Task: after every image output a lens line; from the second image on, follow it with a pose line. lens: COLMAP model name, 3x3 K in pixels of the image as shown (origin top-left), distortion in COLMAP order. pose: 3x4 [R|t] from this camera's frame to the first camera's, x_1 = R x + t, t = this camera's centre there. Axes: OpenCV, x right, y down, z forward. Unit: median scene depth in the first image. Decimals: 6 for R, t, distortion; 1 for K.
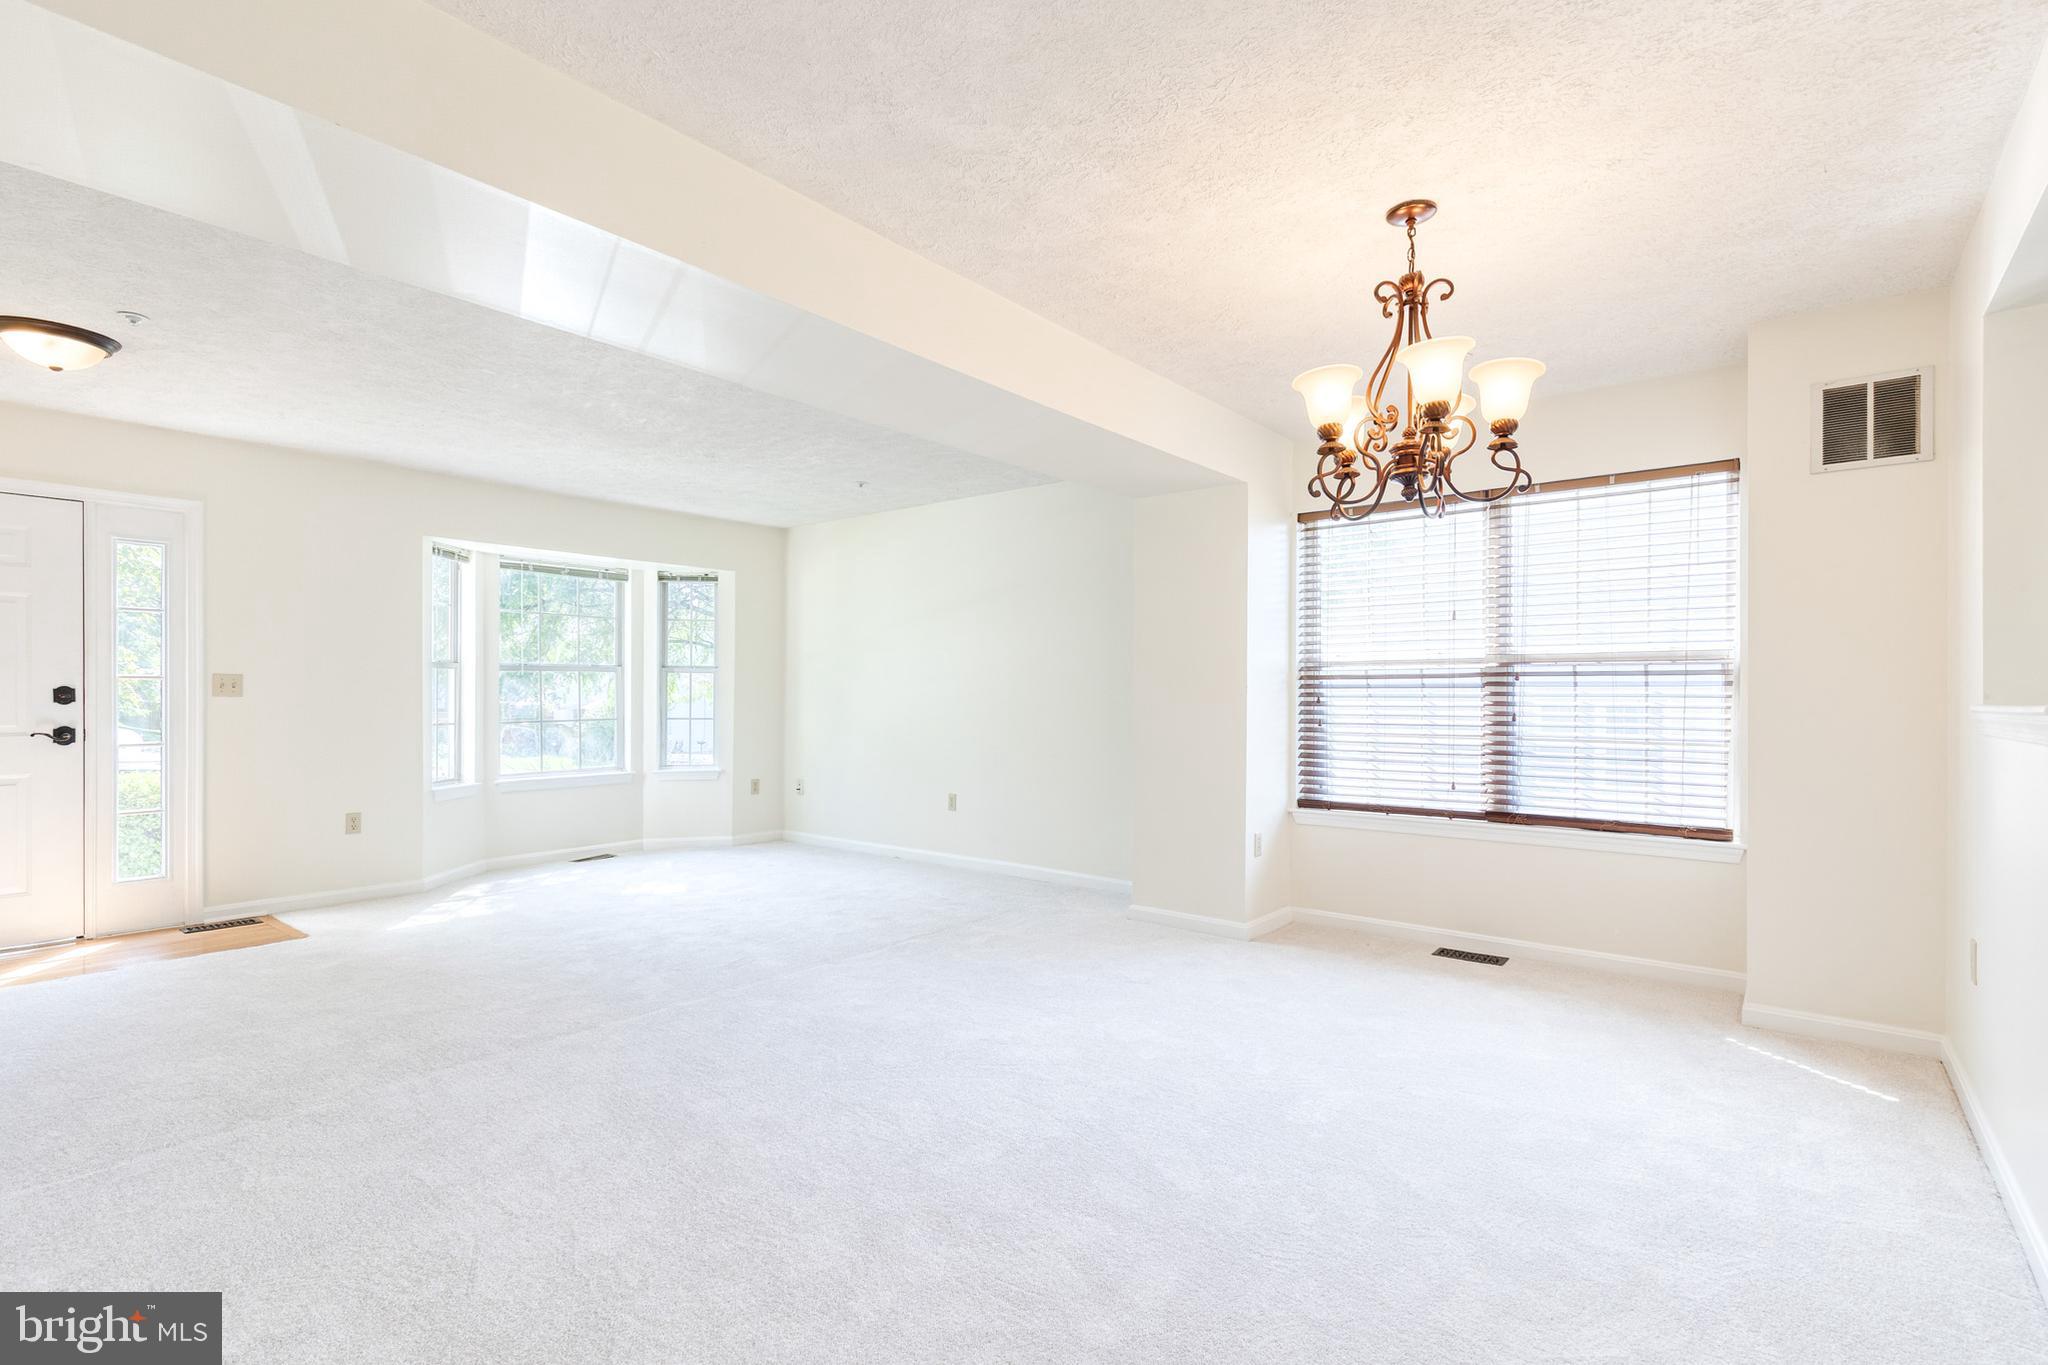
lens RADIAL K [[936.5, 0, 1050.1], [0, 936.5, 699.3], [0, 0, 1]] dist [0.001390, 0.000630]
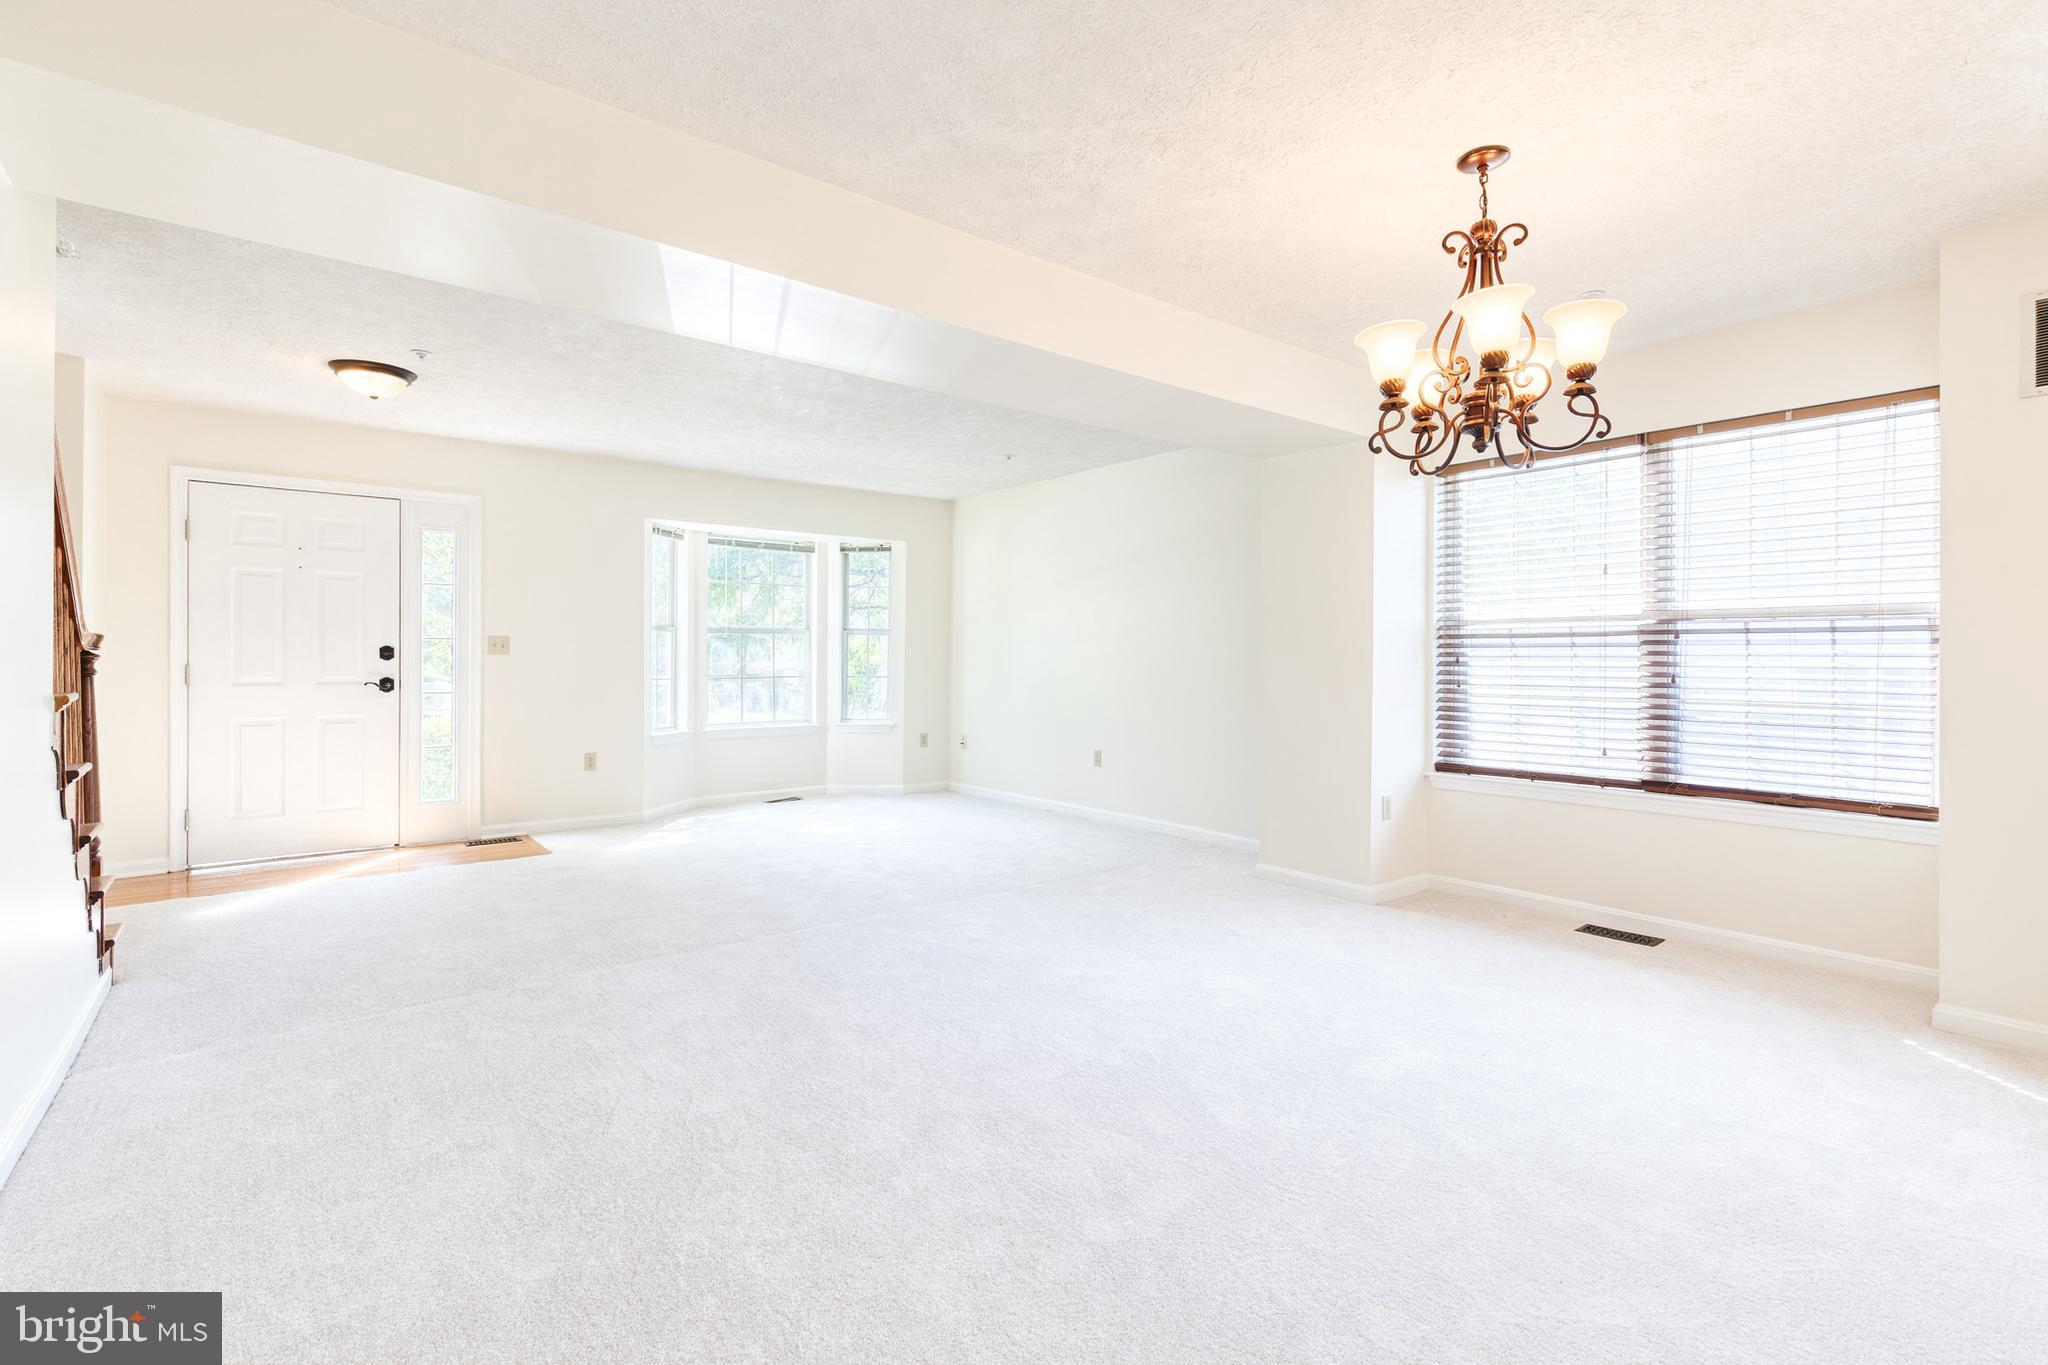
lens RADIAL K [[928.1, 0, 1036.1], [0, 928.1, 658.8], [0, 0, 1]] dist [0.000617, -0.000134]
pose [[0.975235, 0.002704, -0.221156, 0.076581], [-0.003647, 0.999986, -0.003854, 0.004967], [0.221143, 0.004565, 0.975231, -0.025875]]
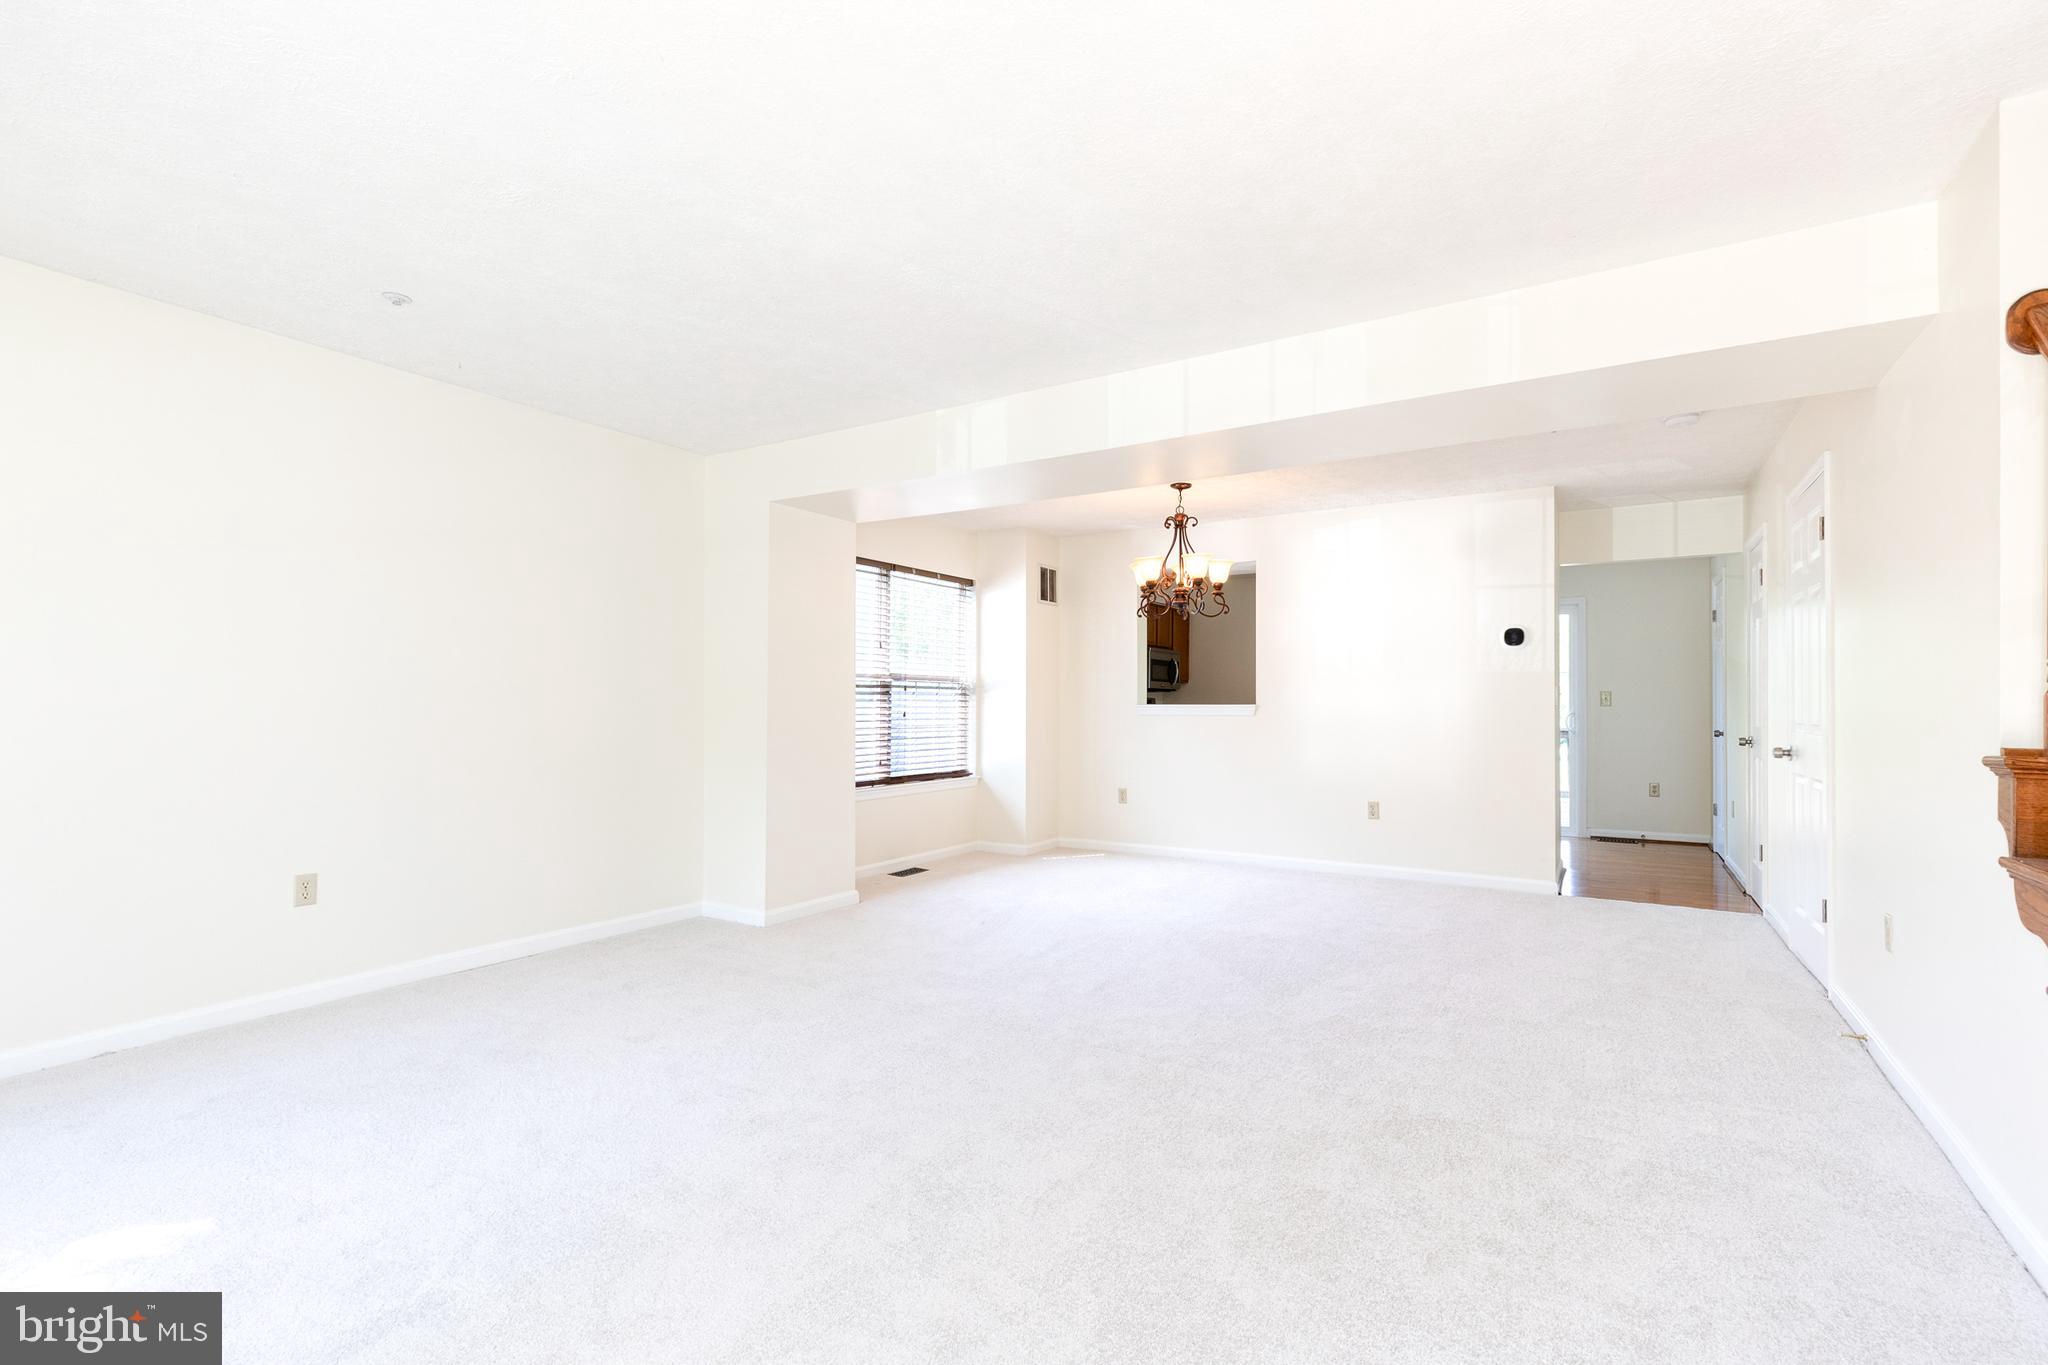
lens RADIAL K [[931.5, 0, 1047.1], [0, 931.5, 694.3], [0, 0, 1]] dist [0.000156, 0.000049]
pose [[-0.132241, 0.004098, 0.991209, -0.961573], [-0.004637, 0.999978, -0.004753, -0.007080], [-0.991207, -0.005225, -0.132219, 0.867730]]
